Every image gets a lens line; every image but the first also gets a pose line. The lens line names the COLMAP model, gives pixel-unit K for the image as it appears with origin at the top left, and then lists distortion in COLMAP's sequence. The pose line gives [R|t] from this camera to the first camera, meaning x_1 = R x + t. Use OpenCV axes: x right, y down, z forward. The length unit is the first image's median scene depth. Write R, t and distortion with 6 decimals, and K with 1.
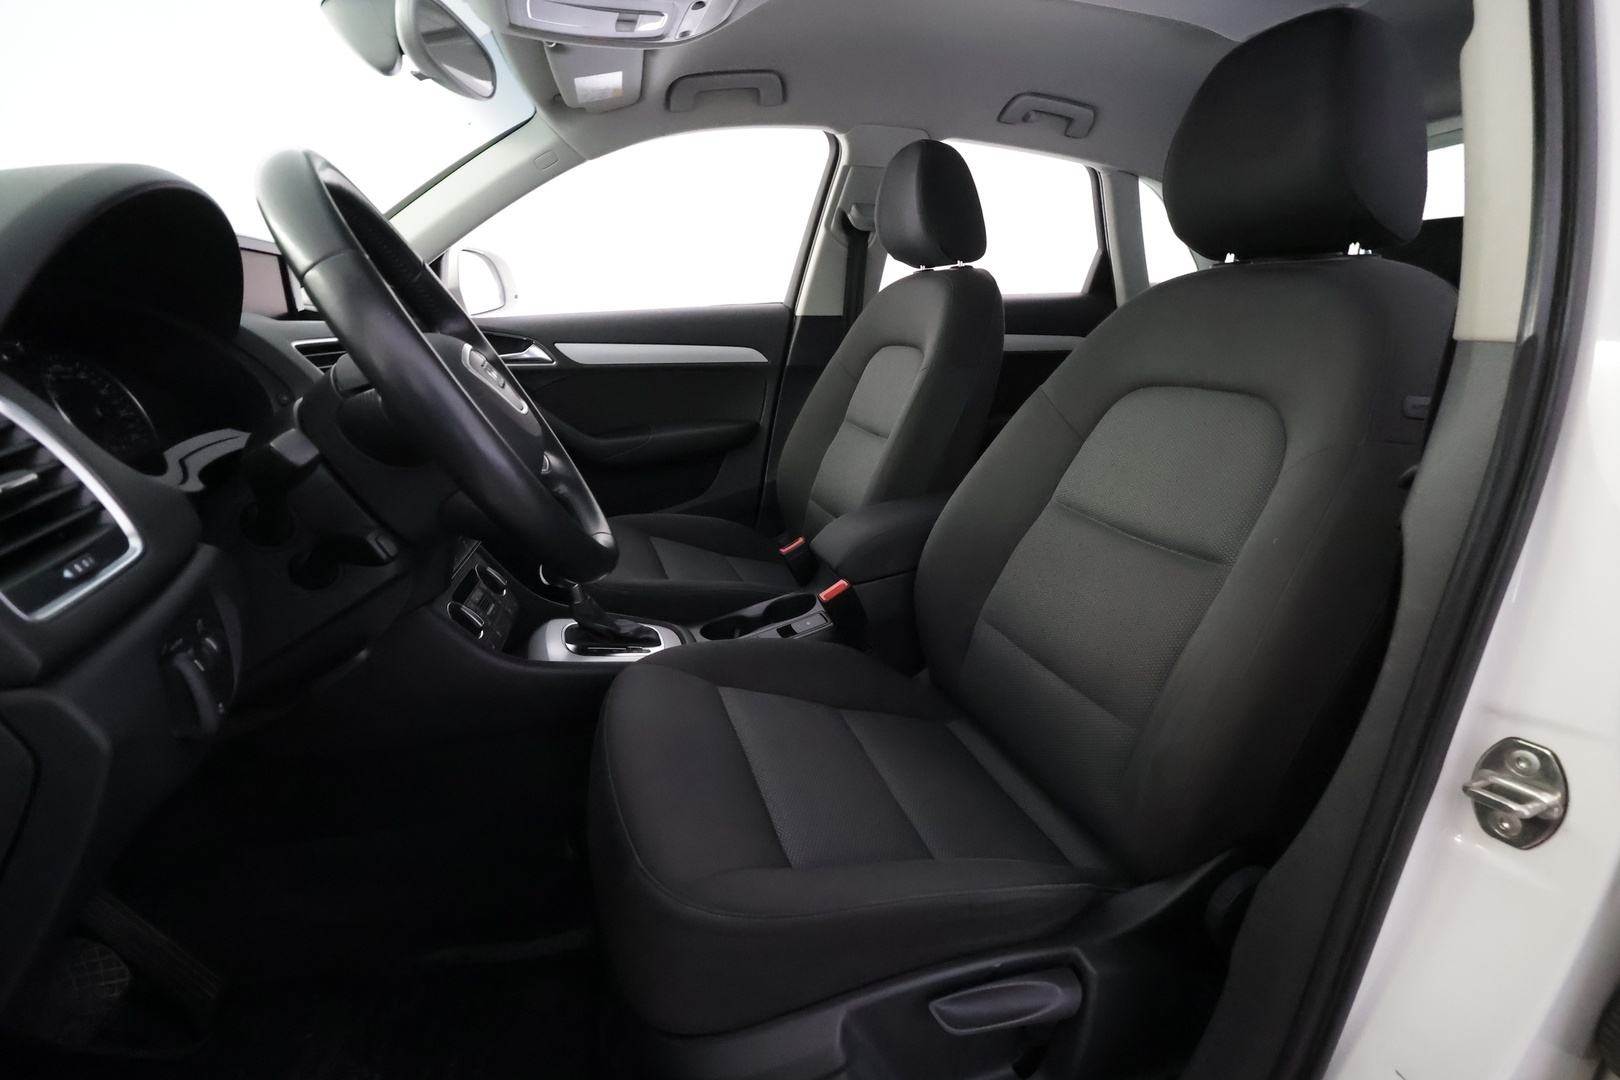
lens RADIAL K [[755.0, 0, 807.7], [0, 755.0, 538.8], [0, 0, 1]] dist [0.001651, 0.000824]
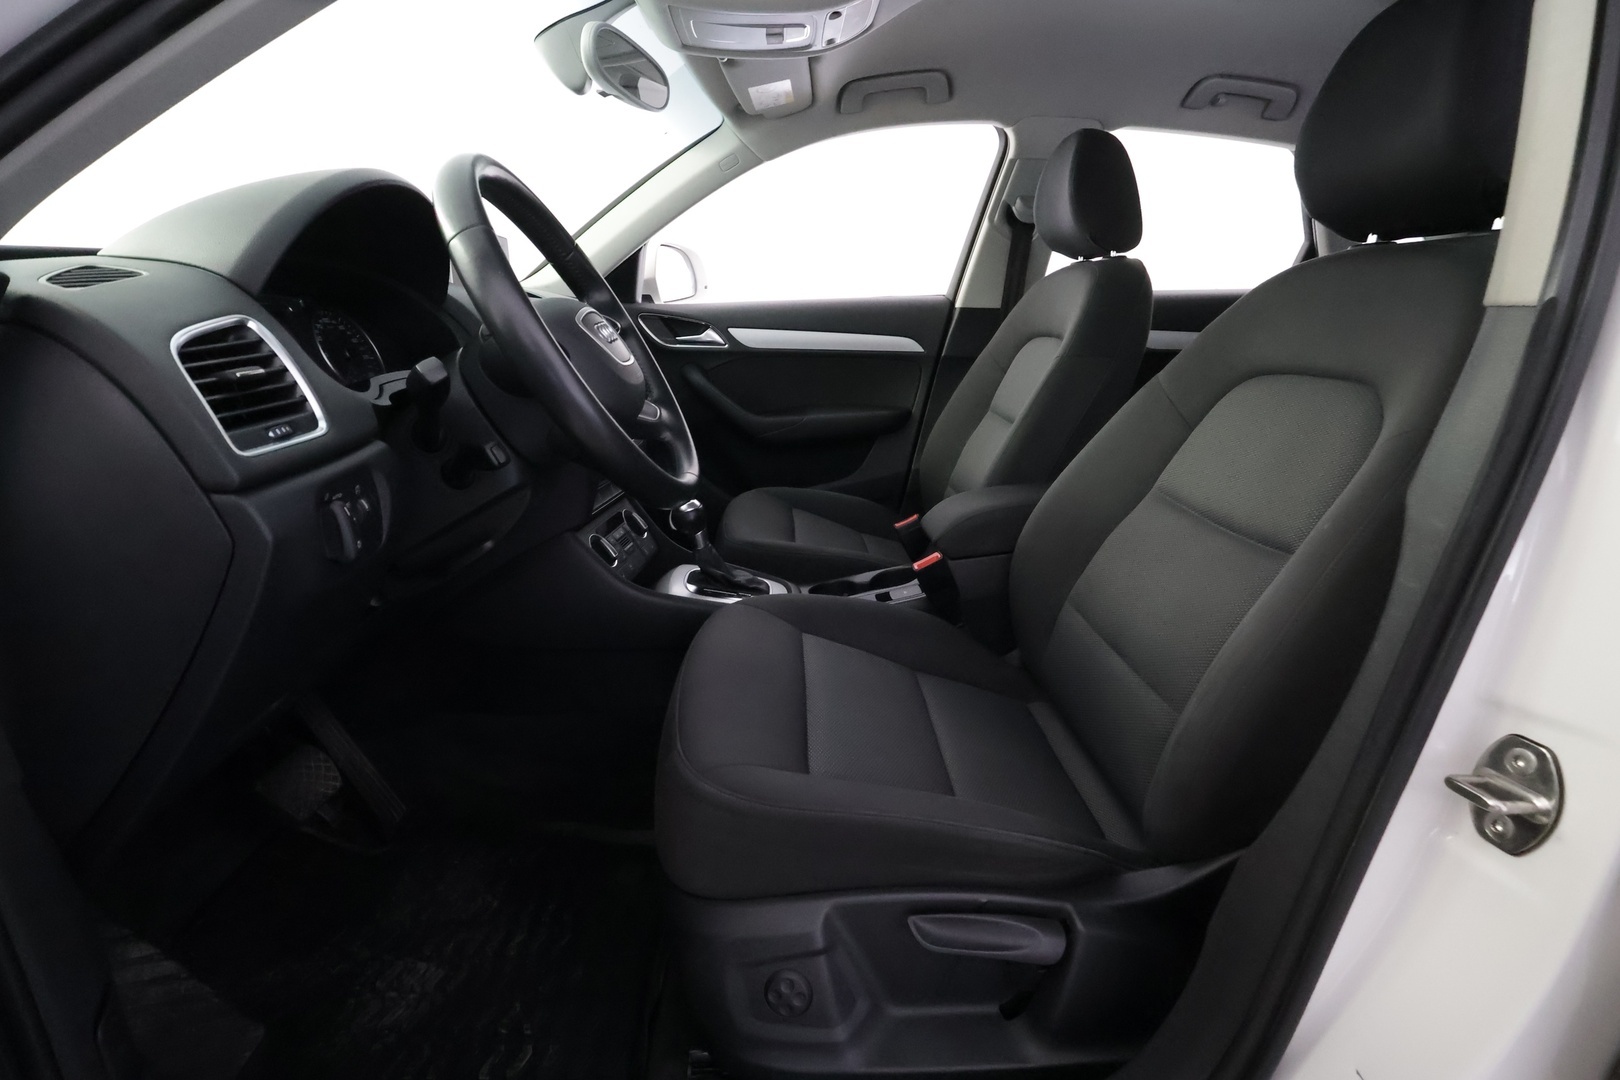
lens RADIAL K [[755.8, 0, 811.3], [0, 755.8, 536.8], [0, 0, 1]] dist [0.001428, 0.000490]
pose [[0.962111, 0.092287, -0.256566, 0.145375], [-0.094091, 0.995550, 0.005263, 0.044345], [0.255910, 0.019077, 0.966512, -0.055734]]
